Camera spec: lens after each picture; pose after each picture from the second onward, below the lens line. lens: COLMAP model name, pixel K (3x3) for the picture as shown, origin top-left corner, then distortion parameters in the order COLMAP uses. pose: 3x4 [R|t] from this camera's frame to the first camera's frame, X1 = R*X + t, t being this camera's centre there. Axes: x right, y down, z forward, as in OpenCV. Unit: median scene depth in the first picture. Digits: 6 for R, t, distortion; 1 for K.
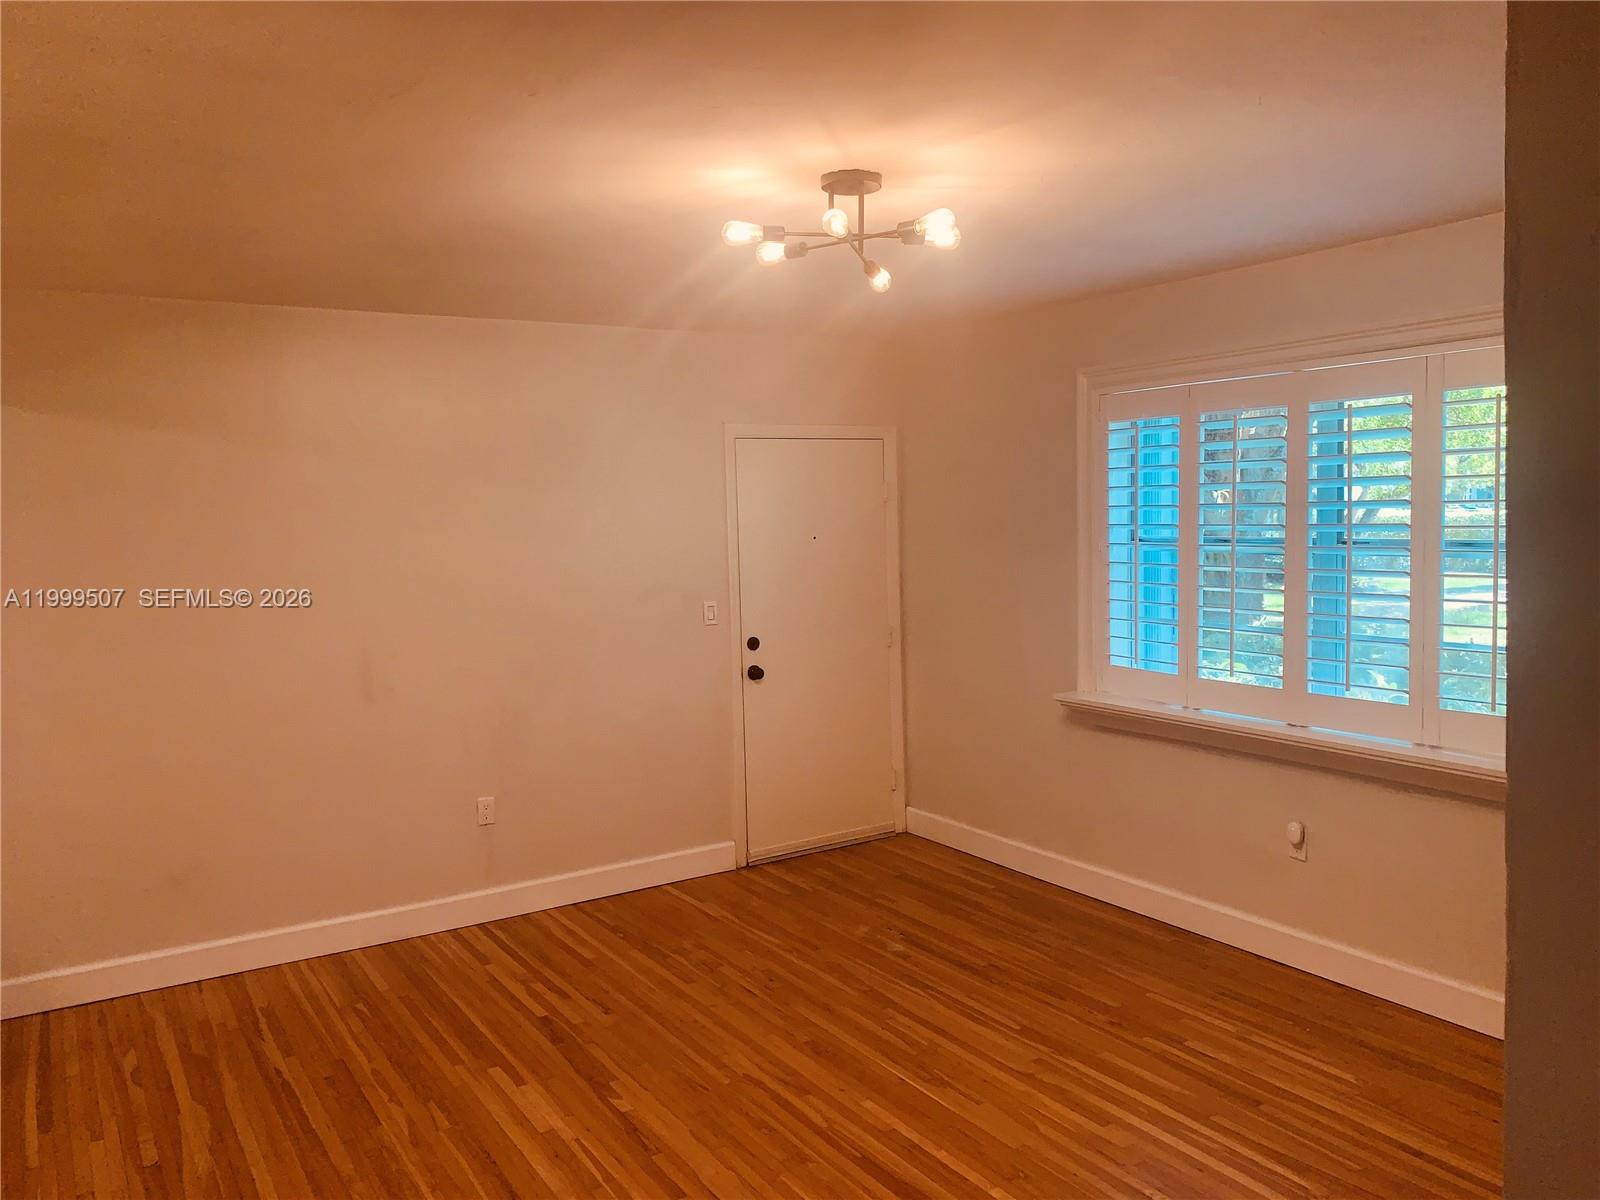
lens RADIAL K [[1225.4, 0, 809.4], [0, 1225.4, 595.2], [0, 0, 1]] dist [0.008999, 0.000961]
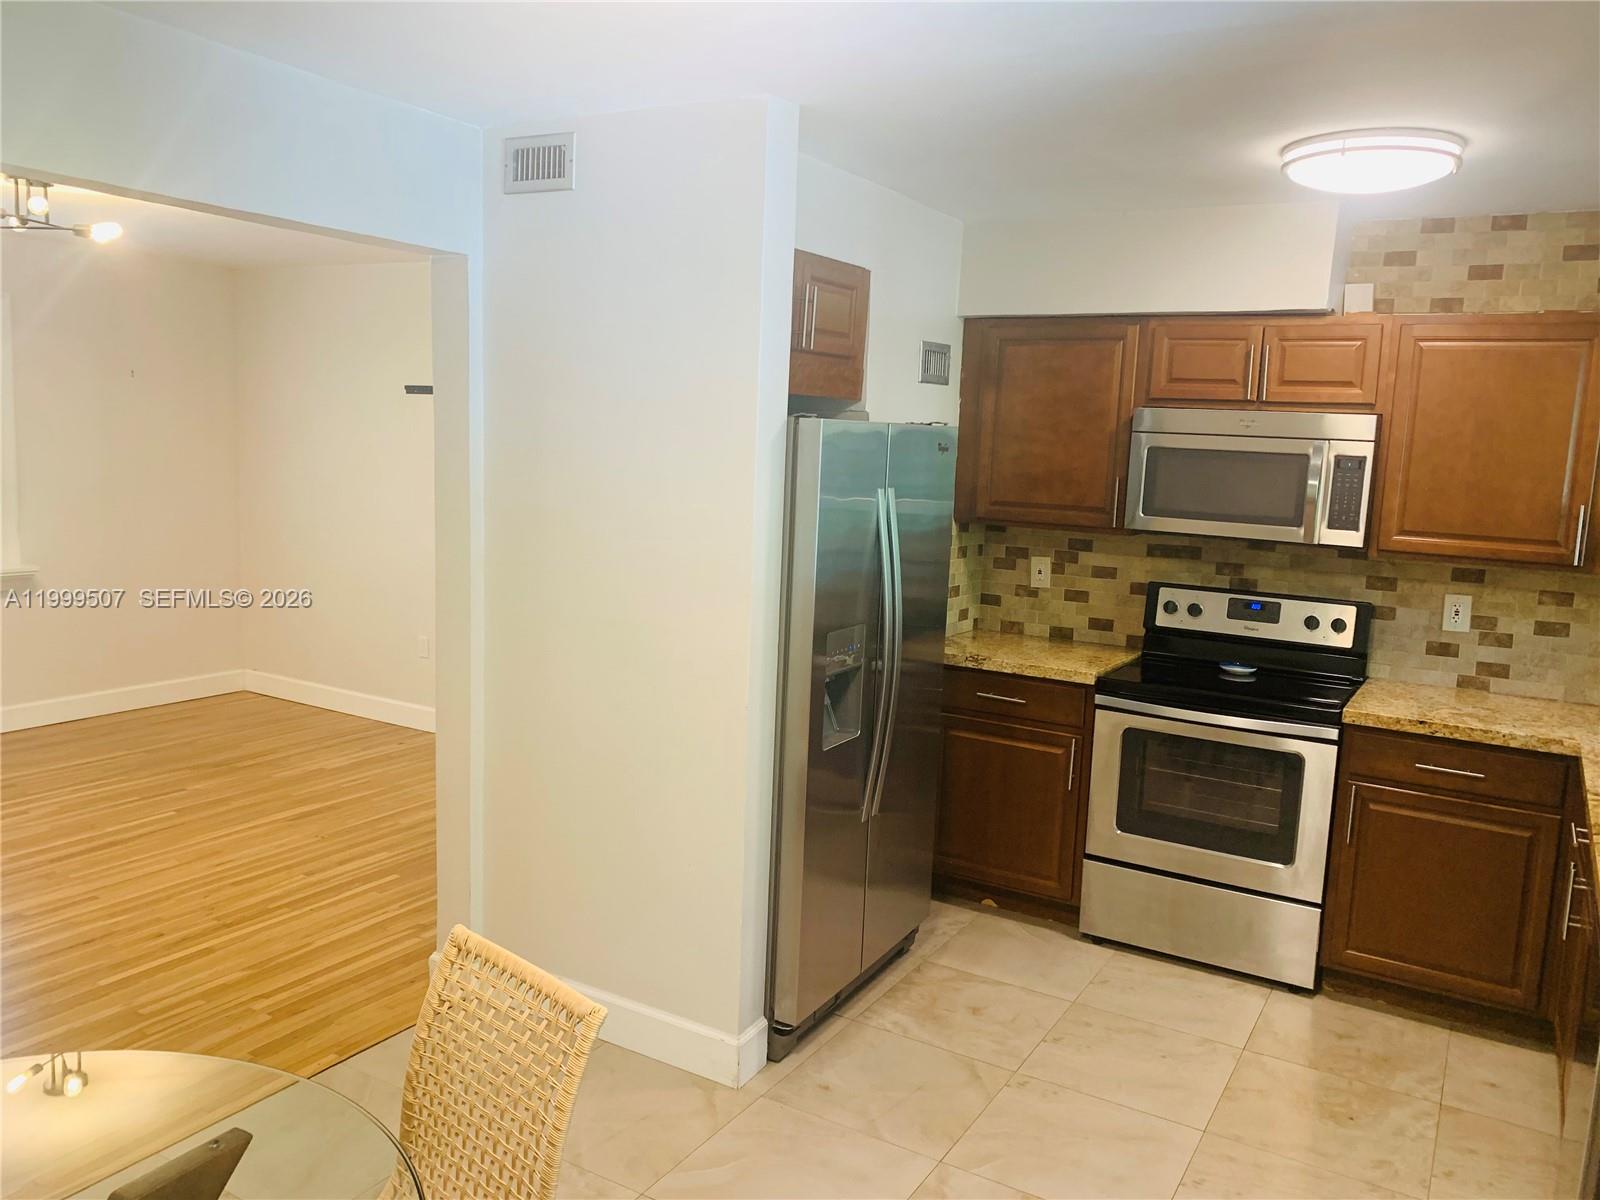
lens RADIAL K [[1218.0, 0, 800.0], [0, 1218.0, 600.0], [0, 0, 1]] dist [0.053624, -0.070982]
pose [[-0.448638, -0.121393, 0.885431, -1.242066], [0.027059, 0.988433, 0.149225, -0.028796], [-0.893304, 0.090907, -0.440164, 0.645187]]
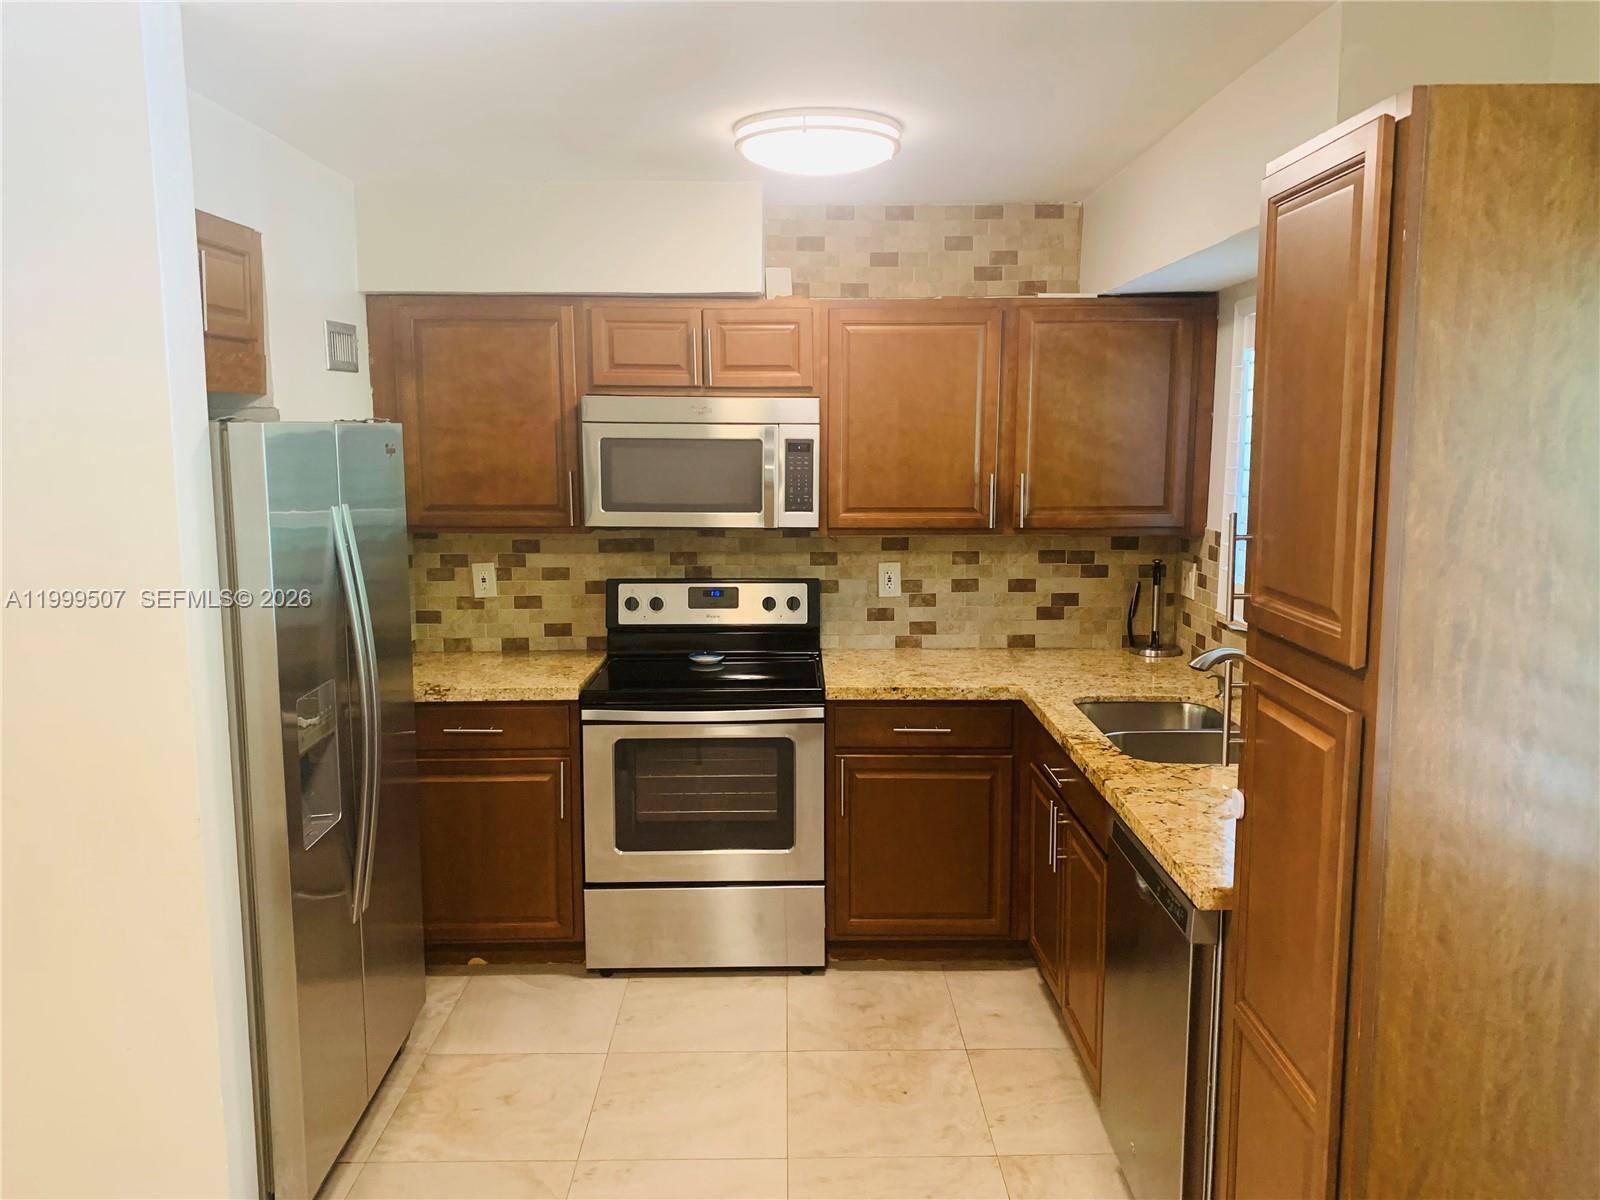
lens RADIAL K [[1209.8, 0, 800.6], [0, 1209.8, 591.9], [0, 0, 1]] dist [0.111103, -0.233150]
pose [[-0.847341, -0.050985, 0.528596, -1.079766], [0.053277, 0.982197, 0.180138, -0.039533], [-0.528370, 0.180800, -0.829540, 0.649331]]
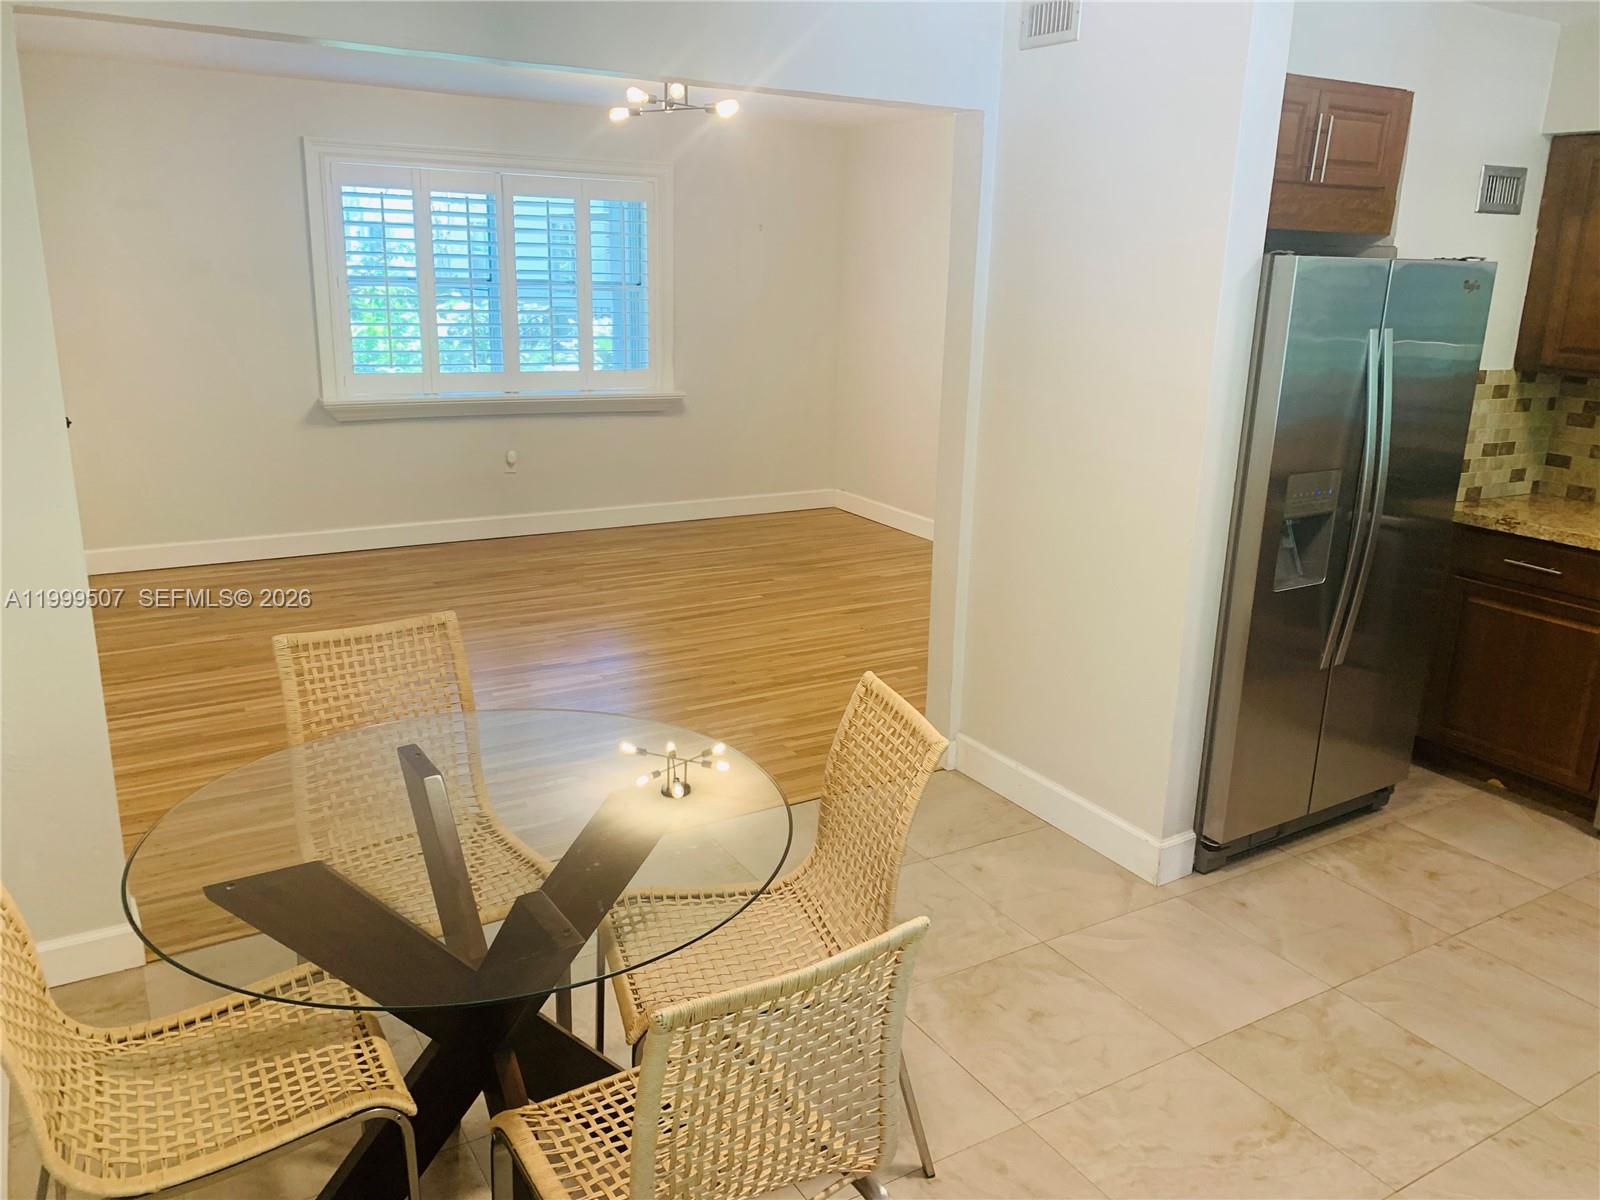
lens RADIAL K [[1225.4, 0, 809.4], [0, 1225.4, 595.2], [0, 0, 1]] dist [0.008999, 0.000961]
pose [[0.031012, -0.245980, 0.968779, -1.366959], [0.040279, 0.968765, 0.244687, -0.020608], [-0.998707, 0.031433, 0.039951, 0.559862]]
